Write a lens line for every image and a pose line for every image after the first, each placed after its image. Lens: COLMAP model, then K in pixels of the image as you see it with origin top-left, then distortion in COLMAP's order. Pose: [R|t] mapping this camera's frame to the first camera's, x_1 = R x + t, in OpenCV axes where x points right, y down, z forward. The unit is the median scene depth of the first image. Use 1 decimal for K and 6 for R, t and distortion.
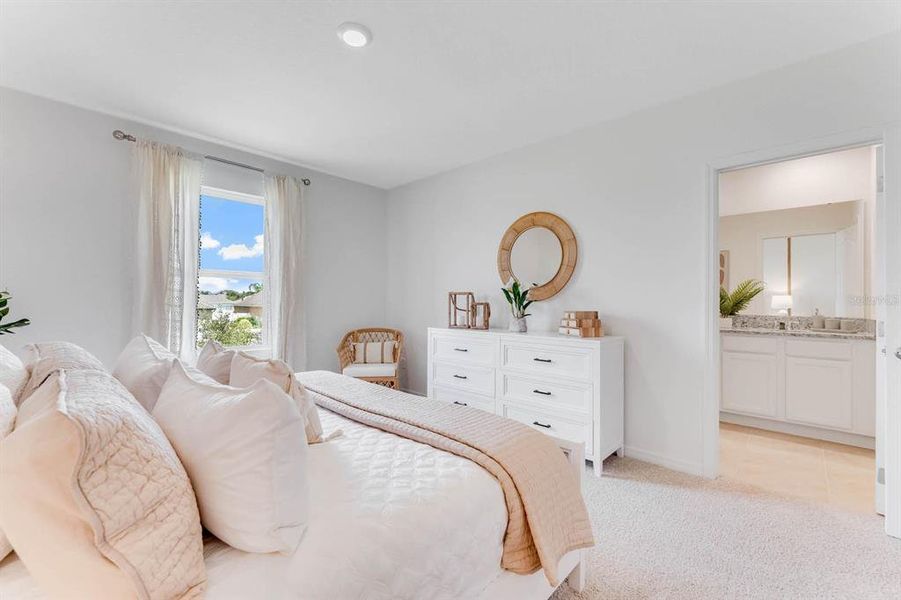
lens RADIAL K [[379.7, 0, 447.4], [0, 379.7, 299.1], [0, 0, 1]] dist [-0.000230, -0.000026]
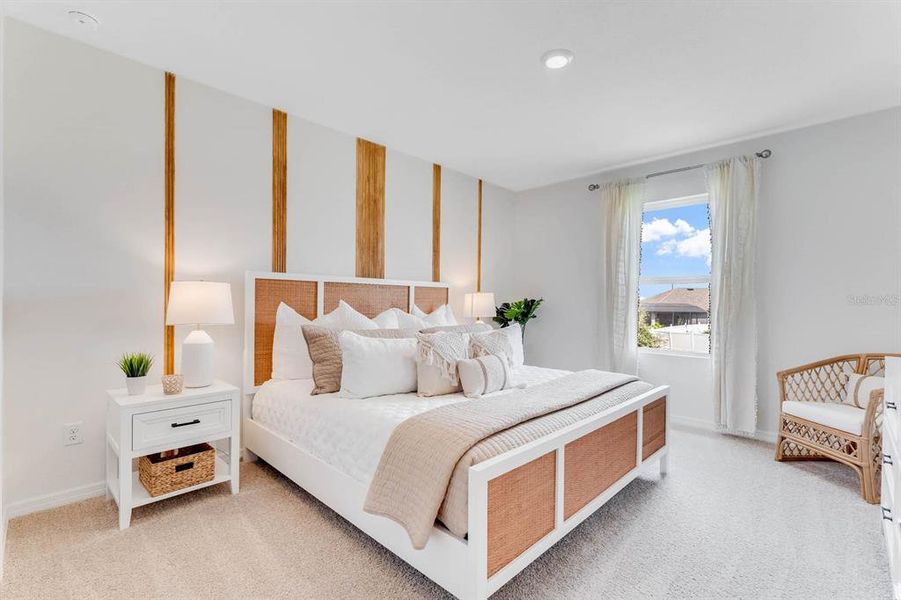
lens RADIAL K [[400.6, 0, 450.0], [0, 400.6, 306.5], [0, 0, 1]] dist [-0.000553, -0.000073]
pose [[-0.022323, 0.001267, -0.999750, 0.416881], [-0.004933, 0.999987, 0.001377, 0.007598], [0.999739, 0.004963, -0.022317, 0.329123]]
